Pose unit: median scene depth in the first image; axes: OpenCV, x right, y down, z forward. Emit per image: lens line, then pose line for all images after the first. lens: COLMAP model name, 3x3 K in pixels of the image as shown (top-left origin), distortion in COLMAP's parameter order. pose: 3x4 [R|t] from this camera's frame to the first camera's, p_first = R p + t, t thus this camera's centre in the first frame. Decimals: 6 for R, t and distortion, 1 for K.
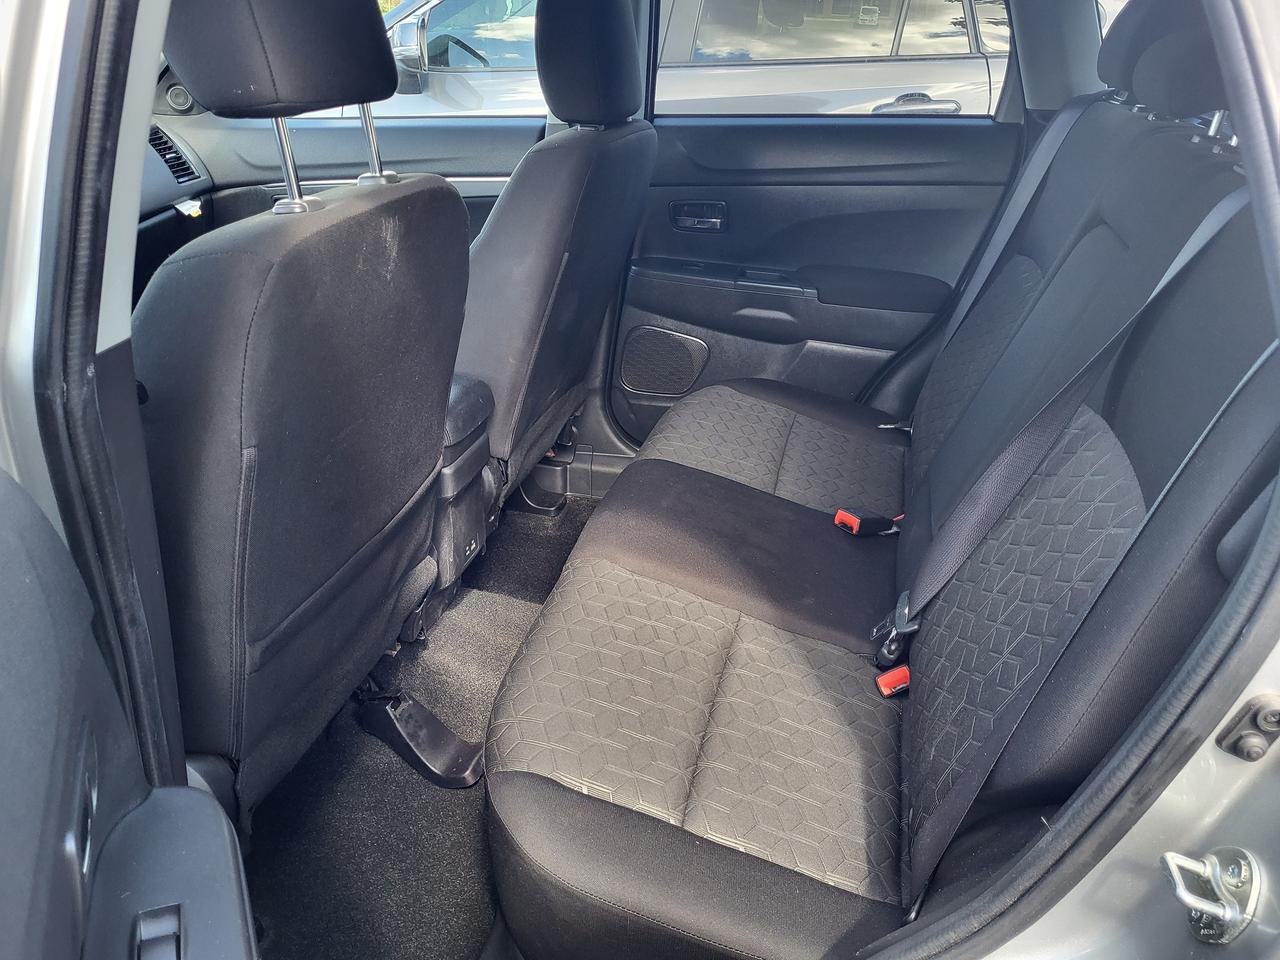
lens RADIAL K [[967.2, 0, 641.6], [0, 967.2, 479.7], [0, 0, 1]] dist [0.023214, -0.025484]
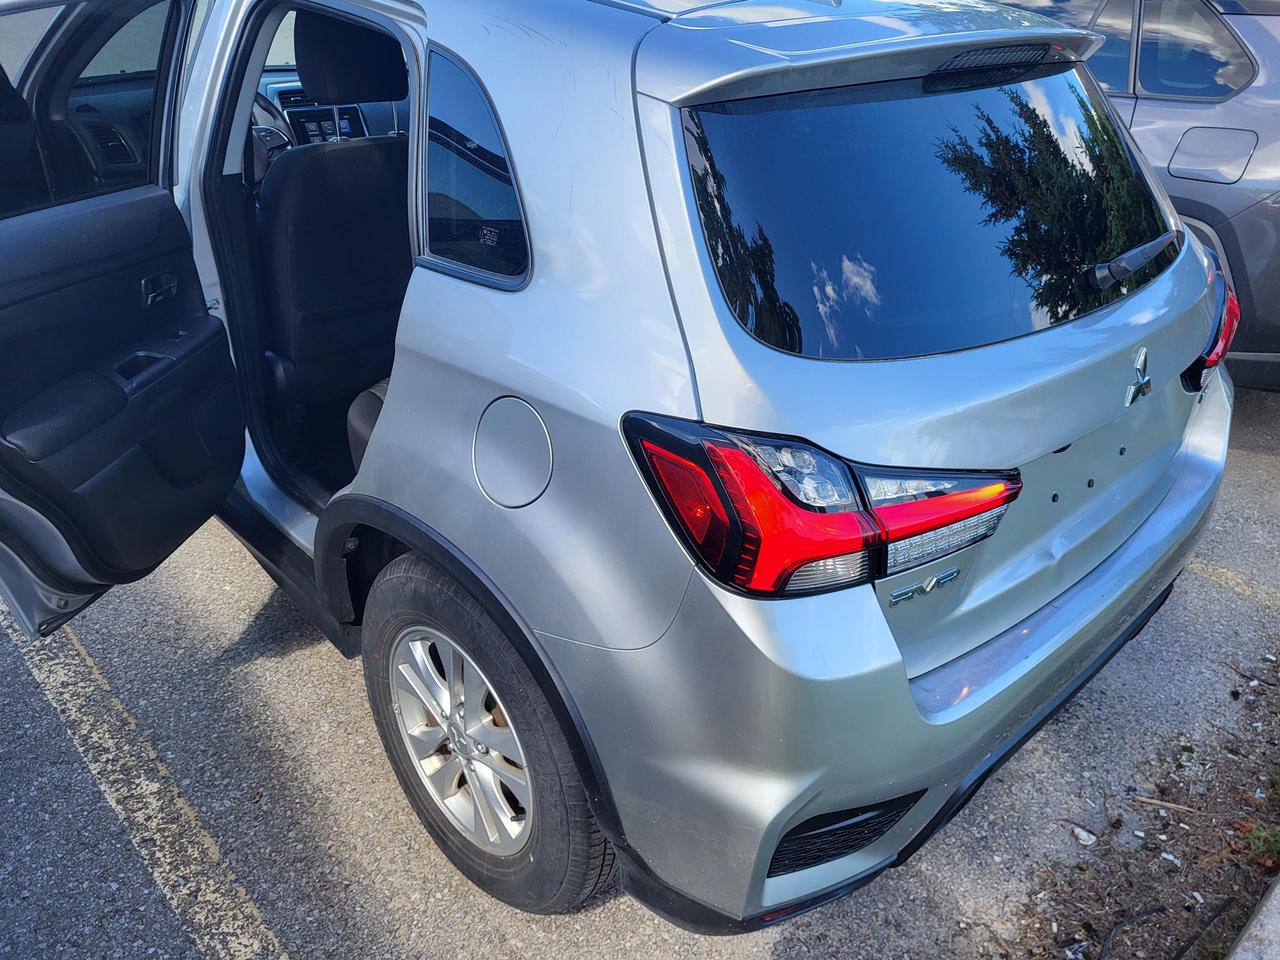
lens RADIAL K [[967.2, 0, 637.3], [0, 967.2, 479.5], [0, 0, 1]] dist [0.023214, -0.025484]
pose [[0.837551, 0.292024, -0.461768, 1.604253], [-0.277379, 0.955426, 0.101106, 0.085947], [0.470711, 0.043404, 0.881219, -0.772055]]
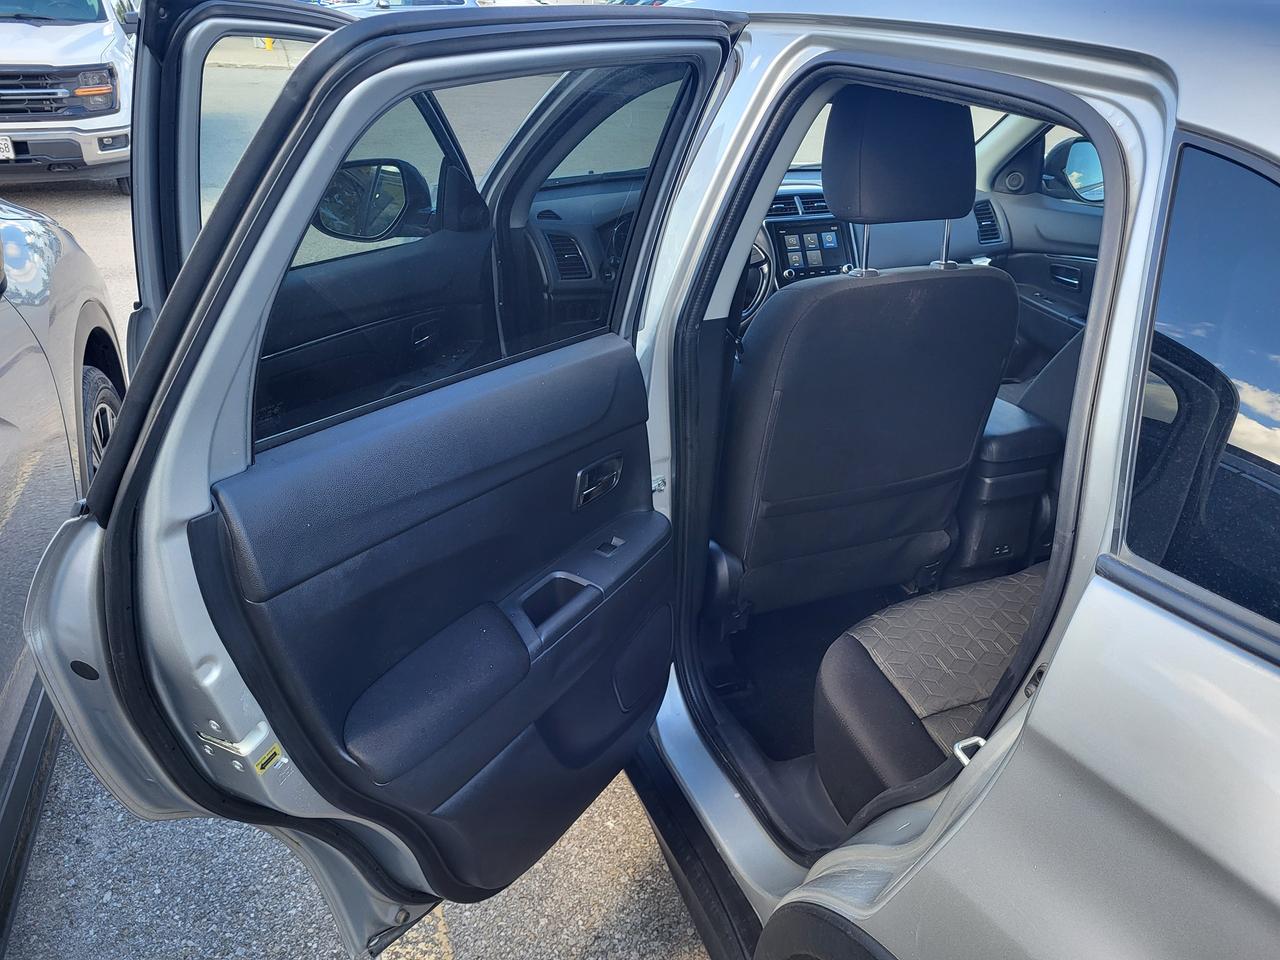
lens RADIAL K [[967.2, 0, 638.5], [0, 967.2, 477.2], [0, 0, 1]] dist [0.023214, -0.025484]
pose [[0.560957, 0.337385, -0.755975, 0.800427], [-0.366176, 0.920117, 0.138926, -0.035067], [0.742457, 0.198888, 0.639688, -0.322824]]
